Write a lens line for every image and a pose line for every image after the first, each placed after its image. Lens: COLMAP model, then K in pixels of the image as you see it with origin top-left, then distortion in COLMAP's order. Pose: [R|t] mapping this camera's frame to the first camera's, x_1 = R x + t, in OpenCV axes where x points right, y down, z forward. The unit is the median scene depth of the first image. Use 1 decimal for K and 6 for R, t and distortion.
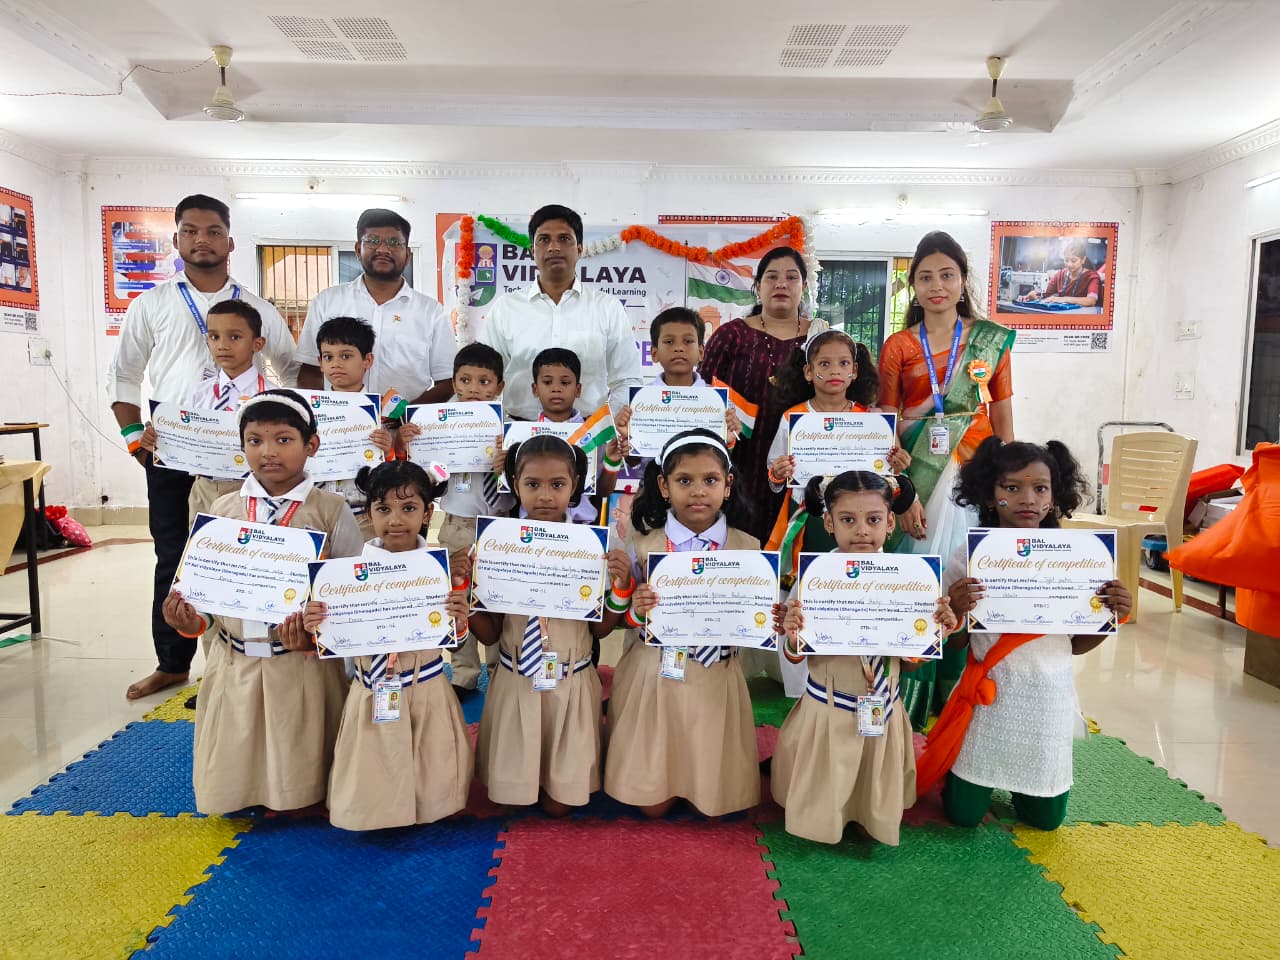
lens RADIAL K [[852.1, 0, 640.0], [0, 852.1, 480.0], [0, 0, 1]] dist [0.027294, -0.003784]
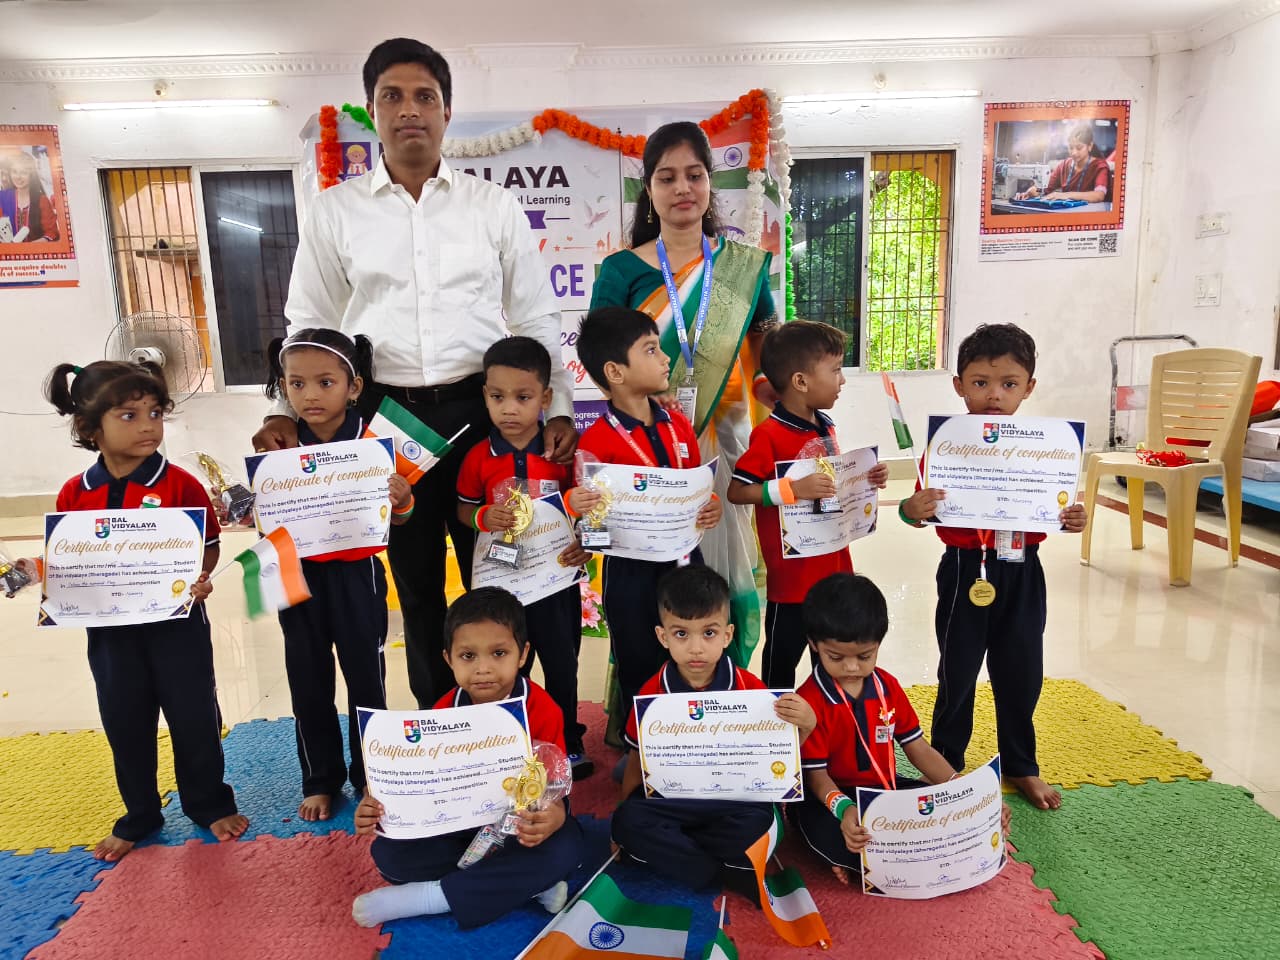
lens RADIAL K [[819.2, 0, 640.0], [0, 819.2, 480.0], [0, 0, 1]] dist [0.047360, -0.037043]
pose [[0.997683, -0.055917, 0.038752, 0.020296], [0.052521, 0.995106, 0.083703, -0.019975], [-0.043243, -0.081473, 0.995737, 0.177394]]
